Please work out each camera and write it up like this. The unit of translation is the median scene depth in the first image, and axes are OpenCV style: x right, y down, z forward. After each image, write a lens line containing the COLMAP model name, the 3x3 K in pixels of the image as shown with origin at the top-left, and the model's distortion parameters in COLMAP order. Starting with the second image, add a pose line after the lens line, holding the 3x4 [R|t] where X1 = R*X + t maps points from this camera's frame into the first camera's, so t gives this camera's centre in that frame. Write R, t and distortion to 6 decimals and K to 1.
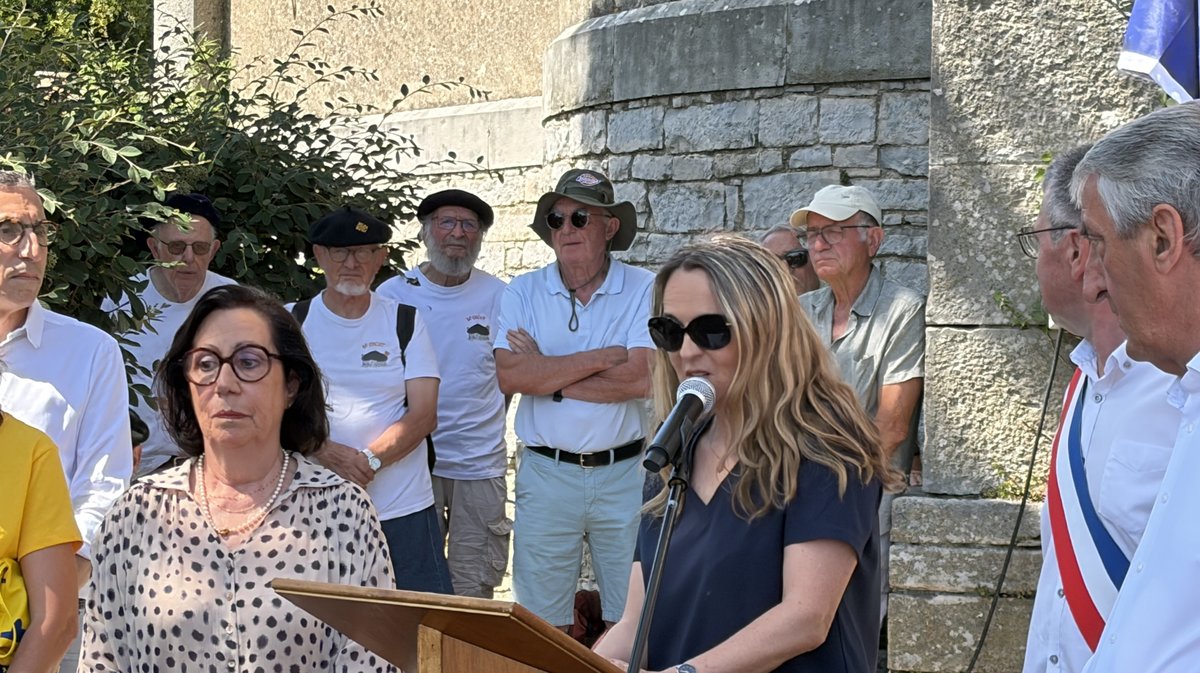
lens RADIAL K [[3535.5, 0, 600.3], [0, 3535.5, 345.4], [0, 0, 1]] dist [0.423234, 0.000000]
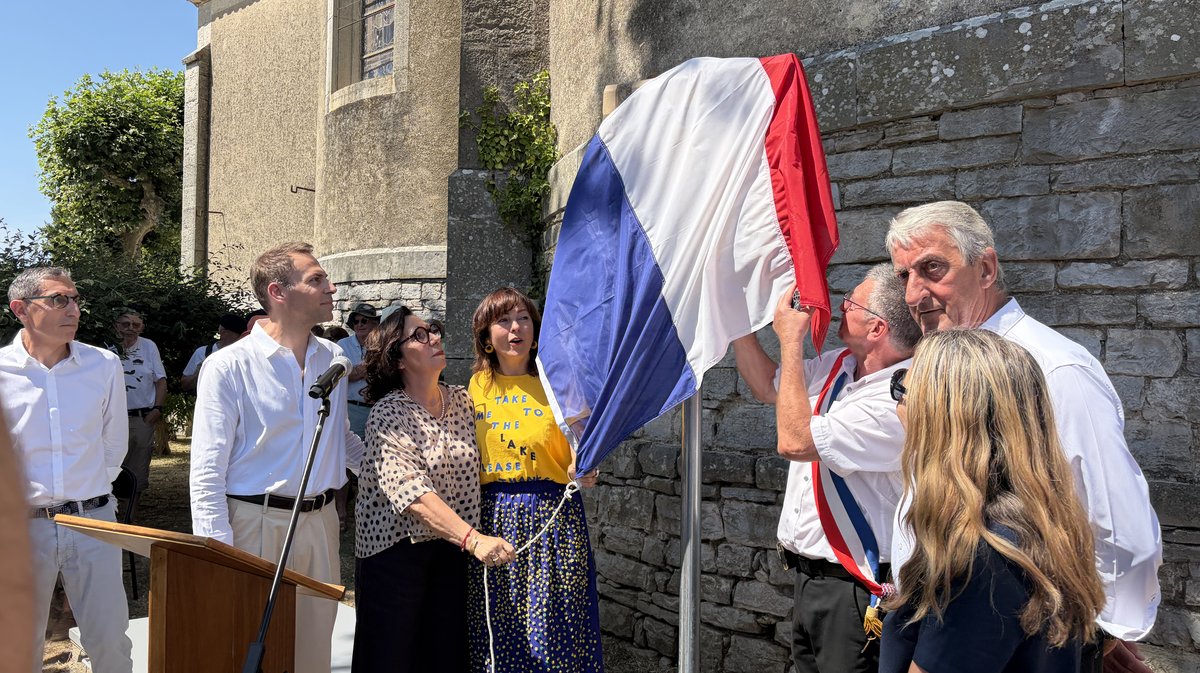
lens RADIAL K [[846.3, 0, 610.3], [0, 846.3, 331.4], [0, 0, 1]] dist [0.037844, -0.010127]
pose [[0.953014, 0.013006, 0.302646, 0.012366], [-0.001682, 0.999290, -0.037646, -0.001635], [-0.302920, 0.035369, 0.952359, 0.253549]]
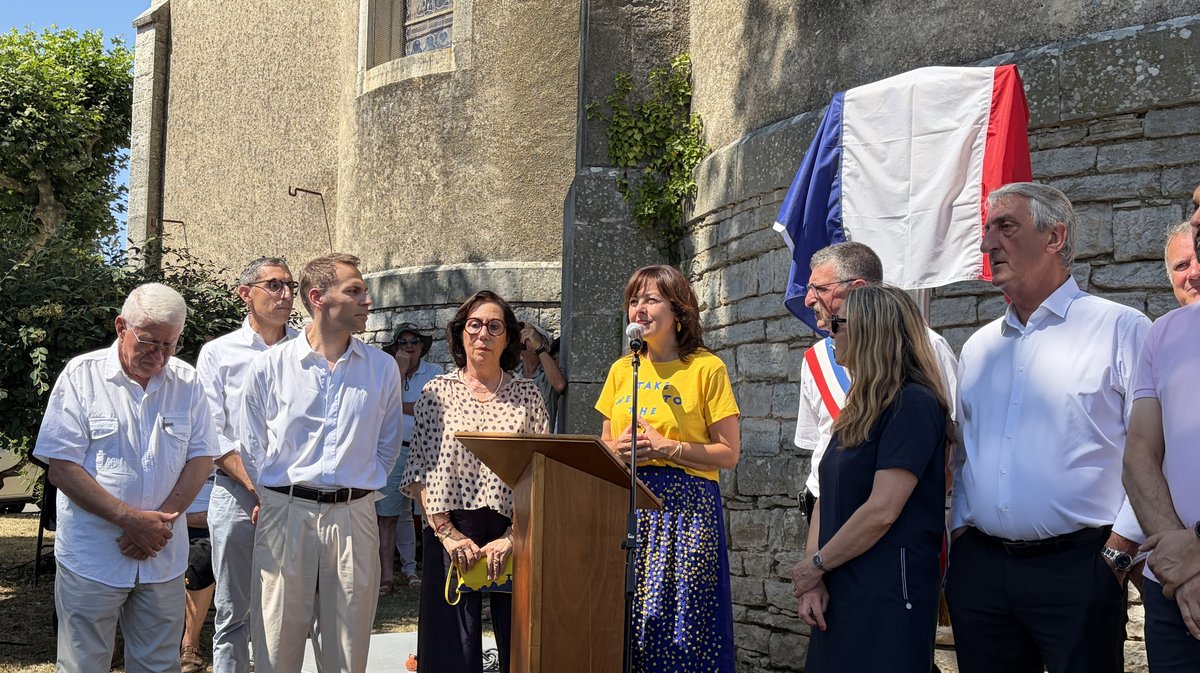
lens RADIAL K [[1304.1, 0, 610.4], [0, 1304.1, 379.9], [0, 0, 1]] dist [0.049367, 0.000000]
pose [[0.958078, 0.026784, 0.285252, -0.093355], [-0.008730, 0.997888, -0.064375, 0.034849], [-0.286374, 0.059186, 0.956288, 0.122395]]
